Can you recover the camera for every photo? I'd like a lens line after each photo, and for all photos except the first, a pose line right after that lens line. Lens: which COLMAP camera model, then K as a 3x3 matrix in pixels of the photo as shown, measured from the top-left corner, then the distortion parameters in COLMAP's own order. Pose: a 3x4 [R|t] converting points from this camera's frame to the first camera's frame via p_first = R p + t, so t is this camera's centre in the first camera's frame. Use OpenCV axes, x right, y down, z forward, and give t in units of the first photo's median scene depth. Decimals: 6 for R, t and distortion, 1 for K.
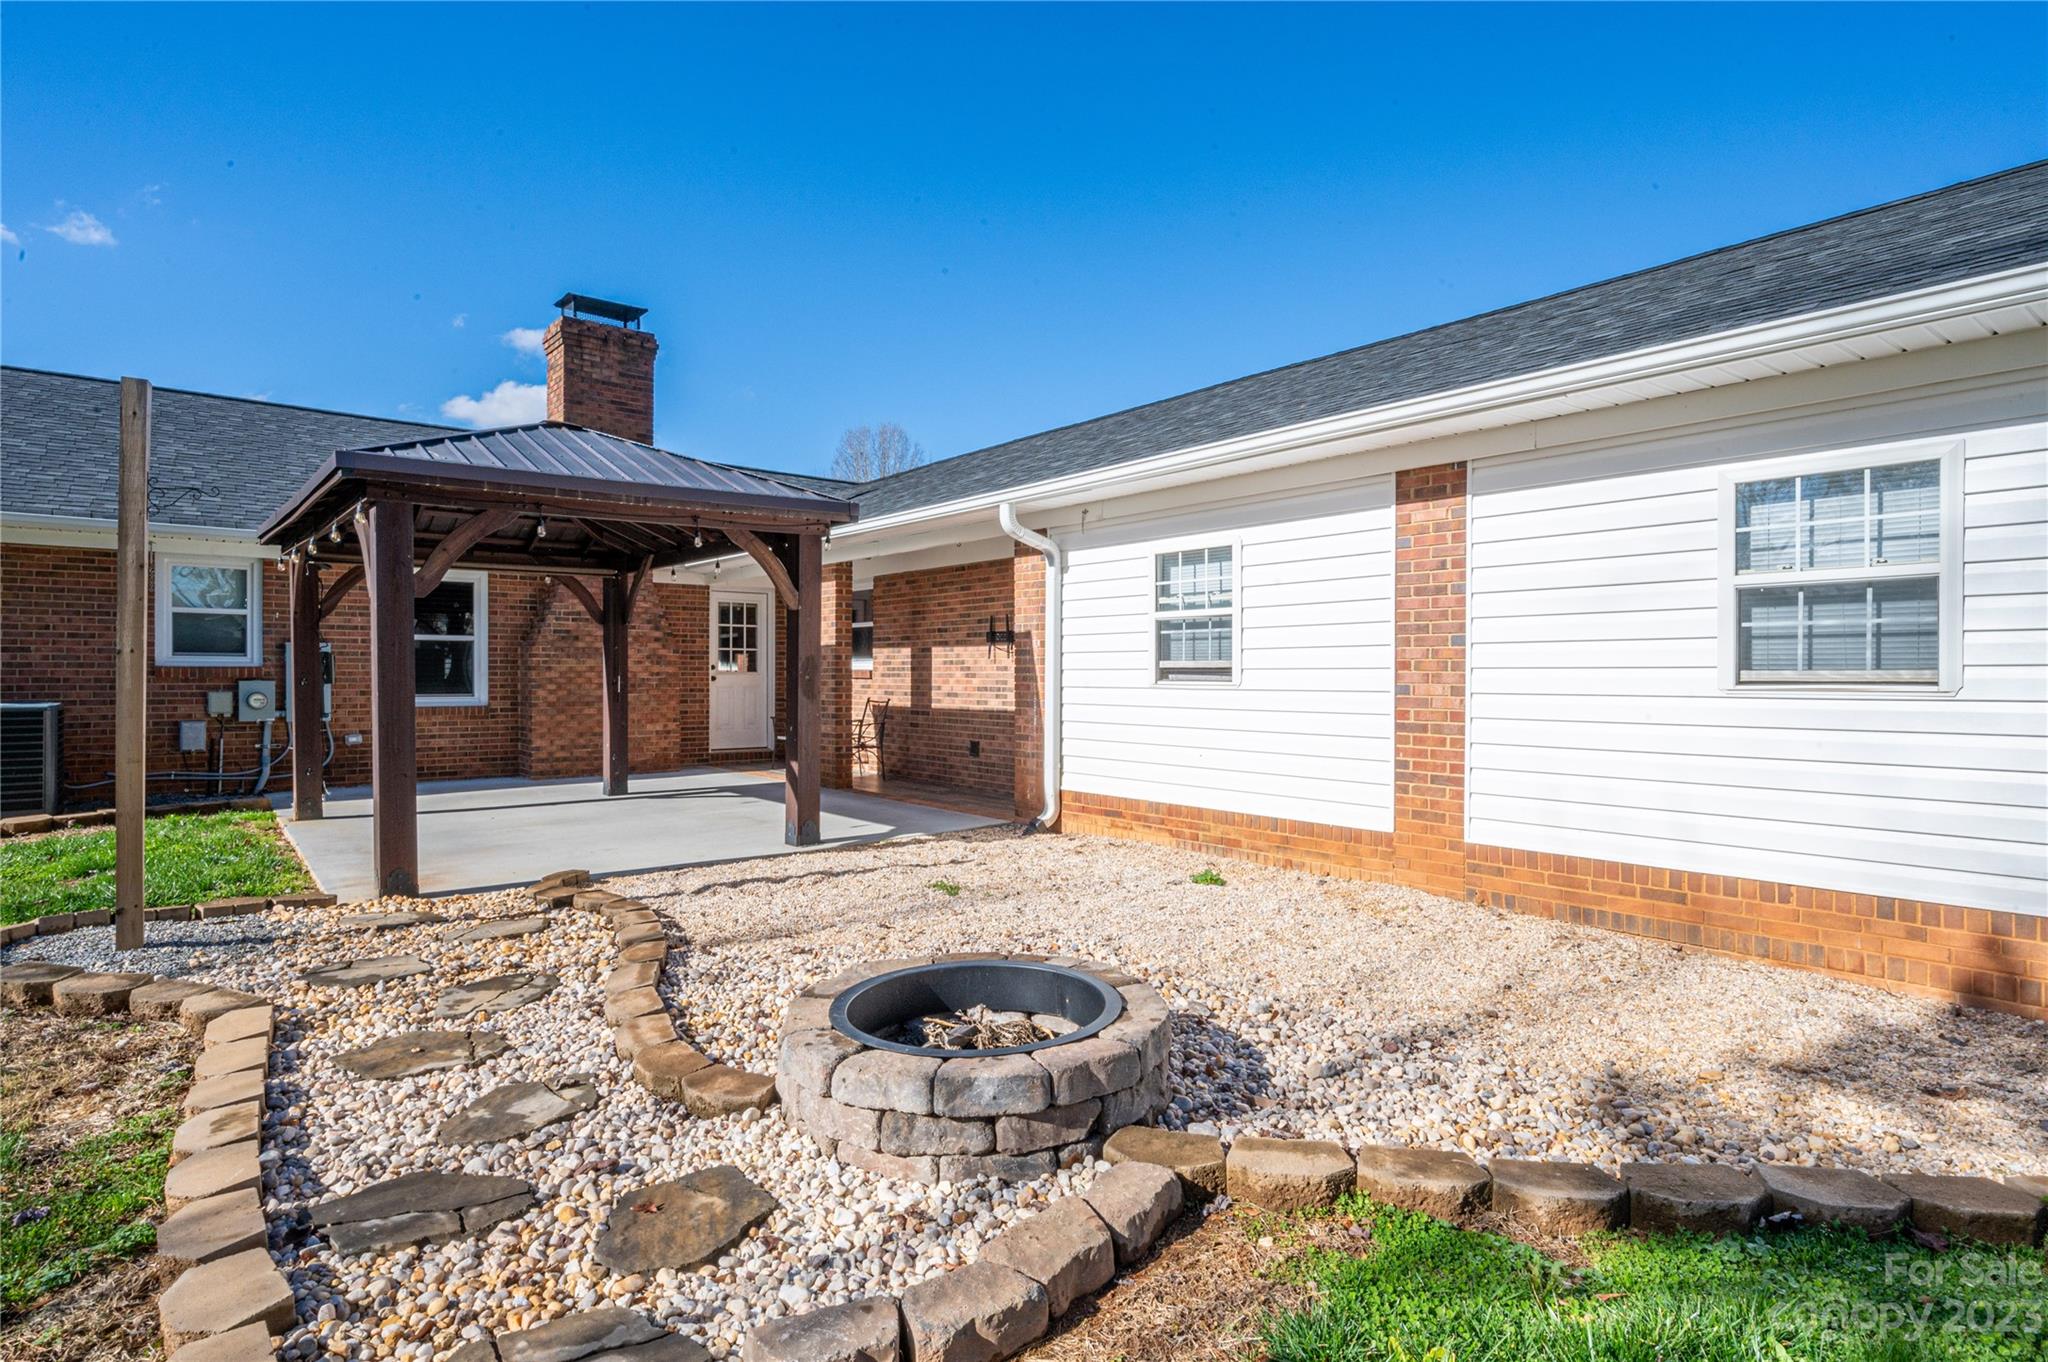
lens RADIAL K [[1052.0, 0, 1018.8], [0, 1052.0, 680.9], [0, 0, 1]] dist [-0.001972, -0.000551]
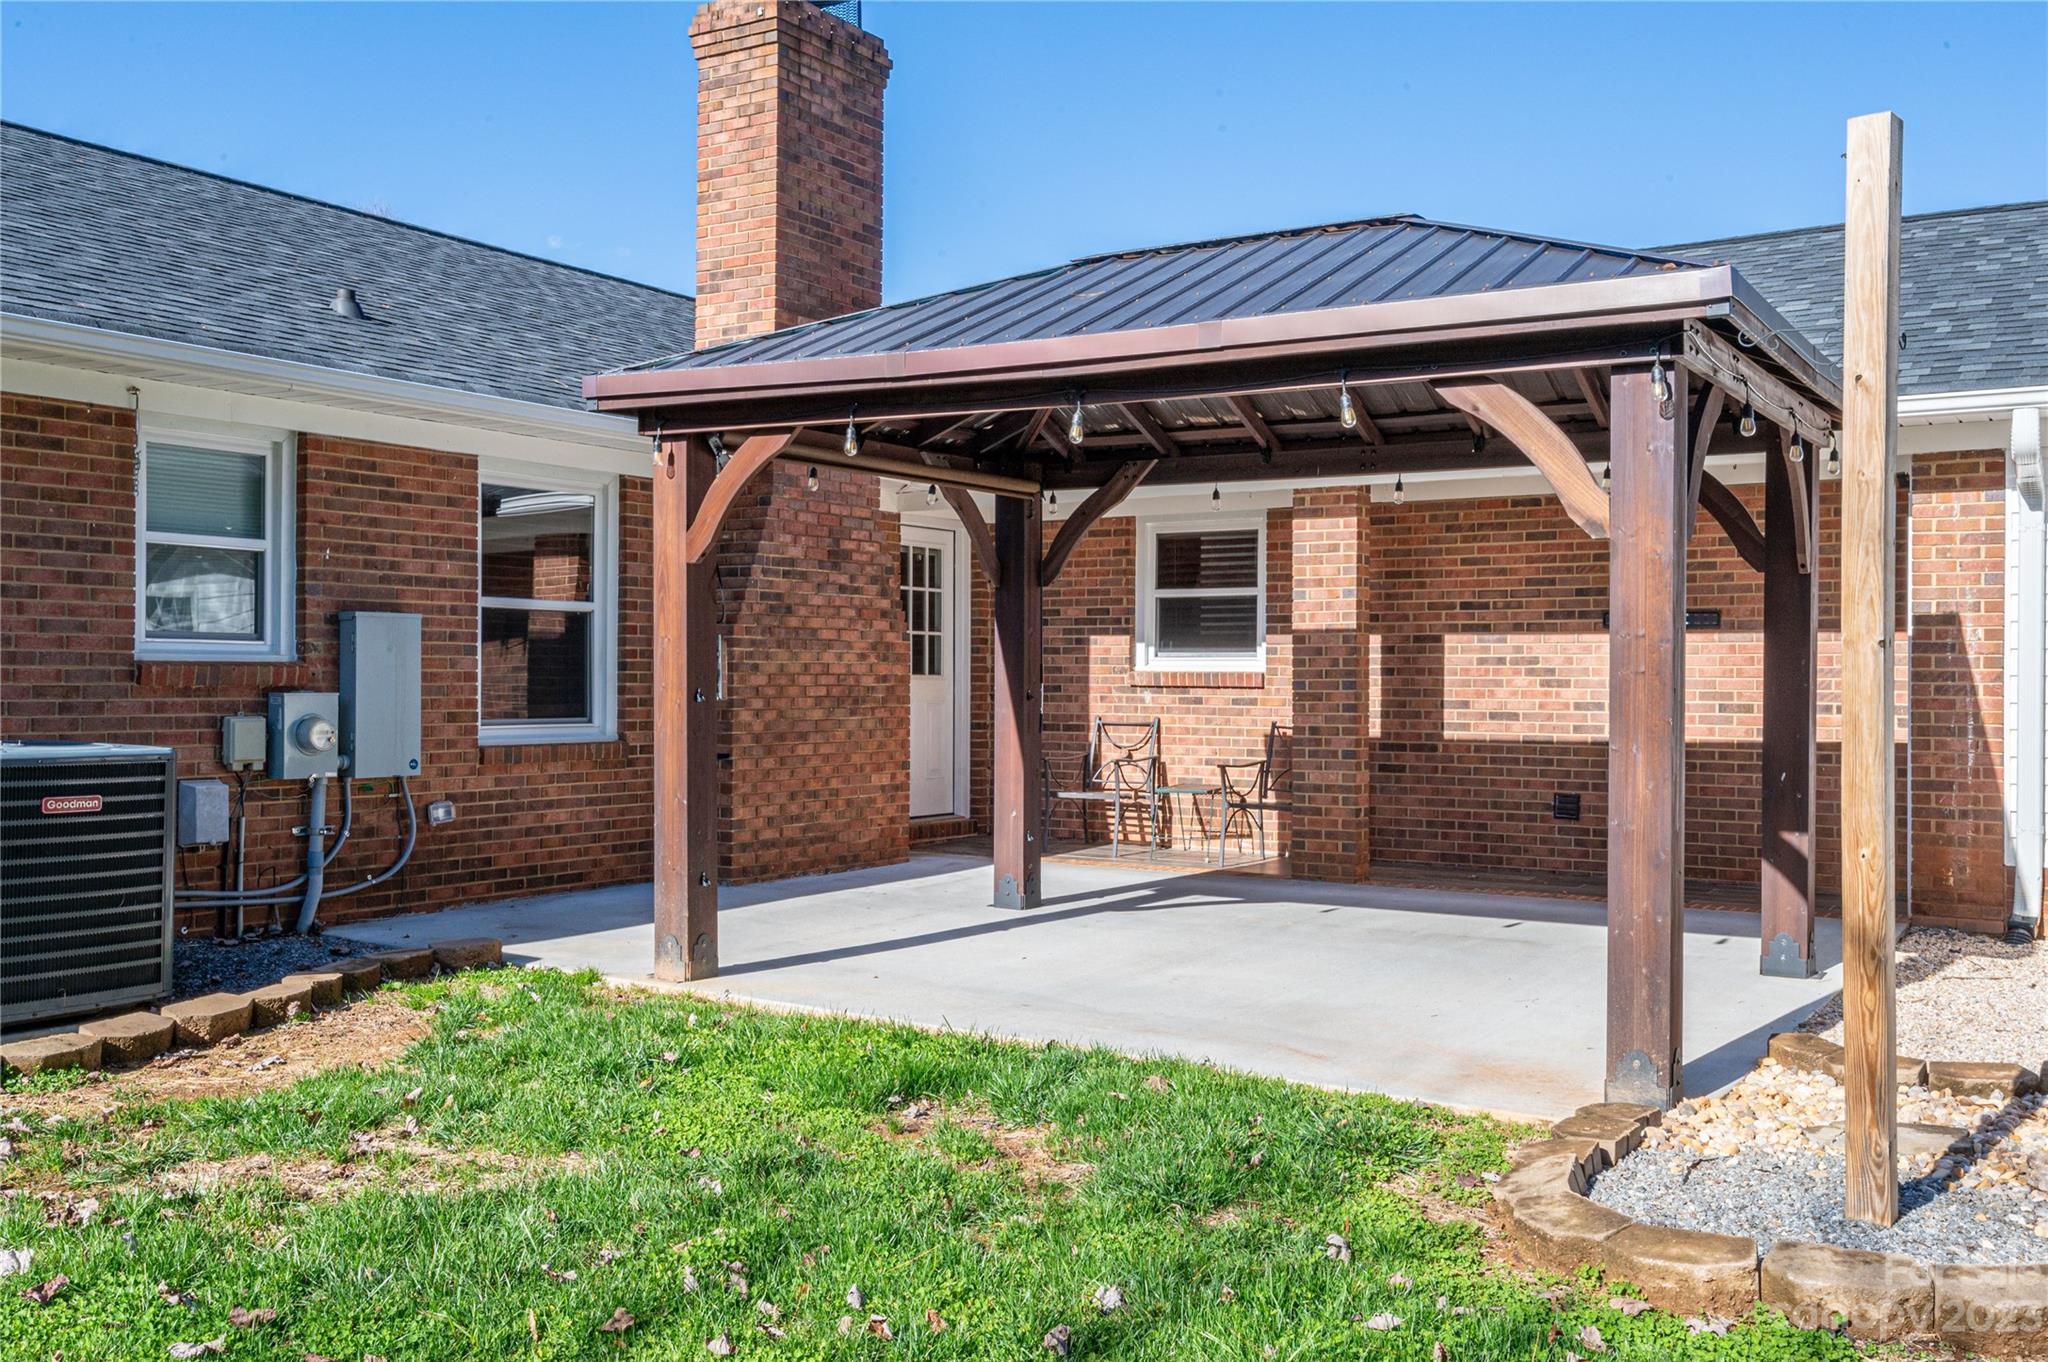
lens RADIAL K [[1815.2, 0, 1026.0], [0, 1815.2, 675.4], [0, 0, 1]] dist [-0.005937, 0.000471]
pose [[0.950245, 0.003129, 0.311487, -0.642634], [-0.001021, 0.999975, -0.006931, -0.002310], [-0.311501, 0.006268, 0.950225, 0.122616]]
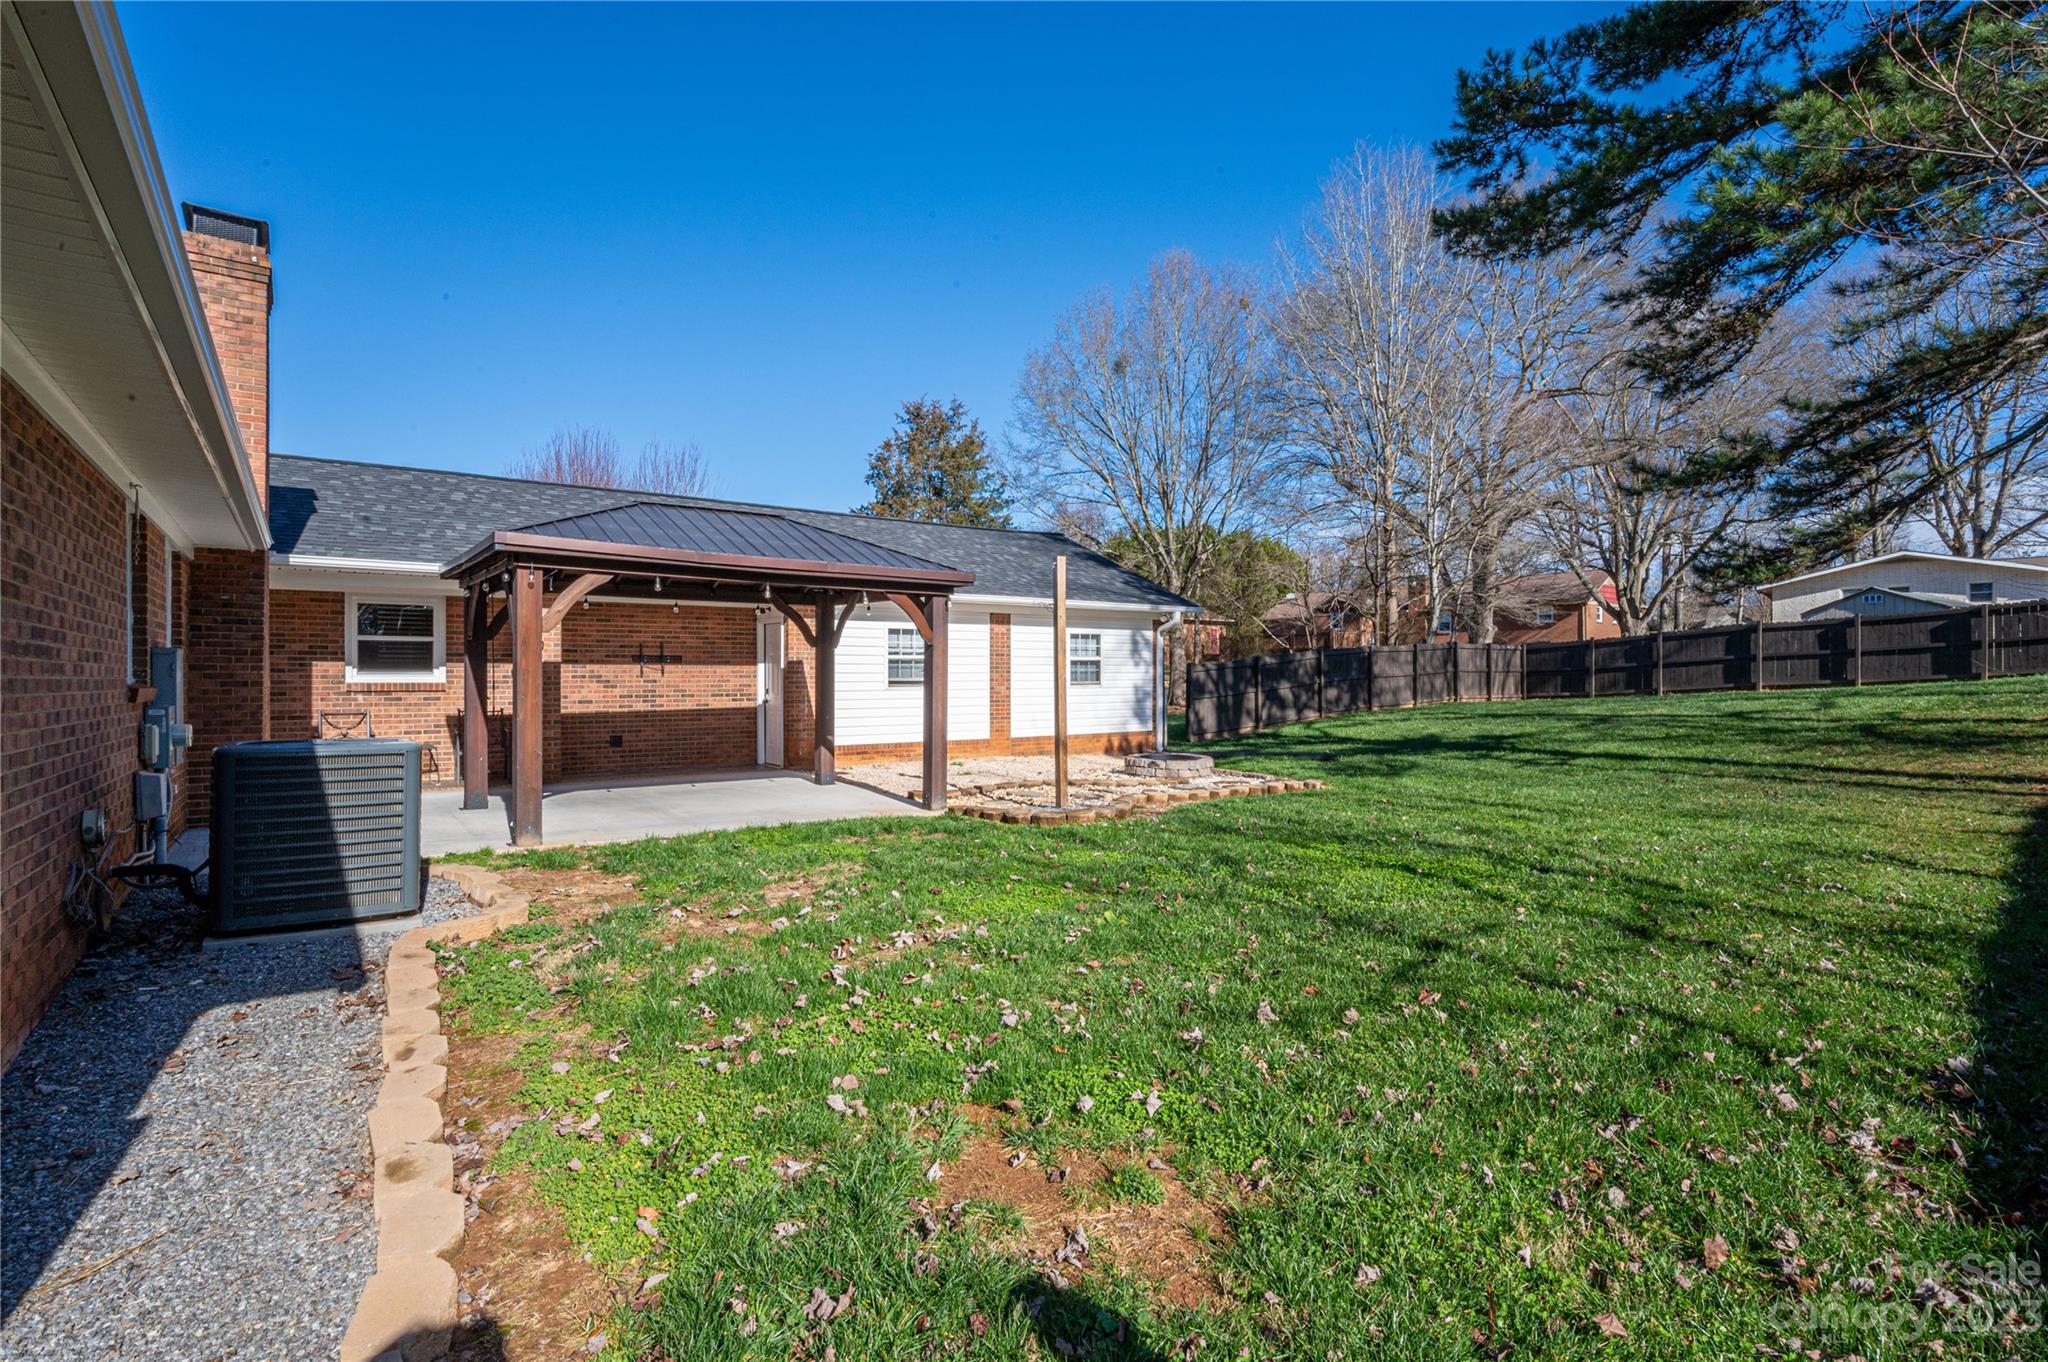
lens RADIAL K [[991.1, 0, 1020.9], [0, 991.1, 669.9], [0, 0, 1]] dist [-0.001253, -0.000114]
pose [[0.052231, 0.005533, 0.998620, -1.257409], [0.009794, 0.999934, -0.006053, -0.013442], [-0.998587, 0.010097, 0.052174, 0.415492]]
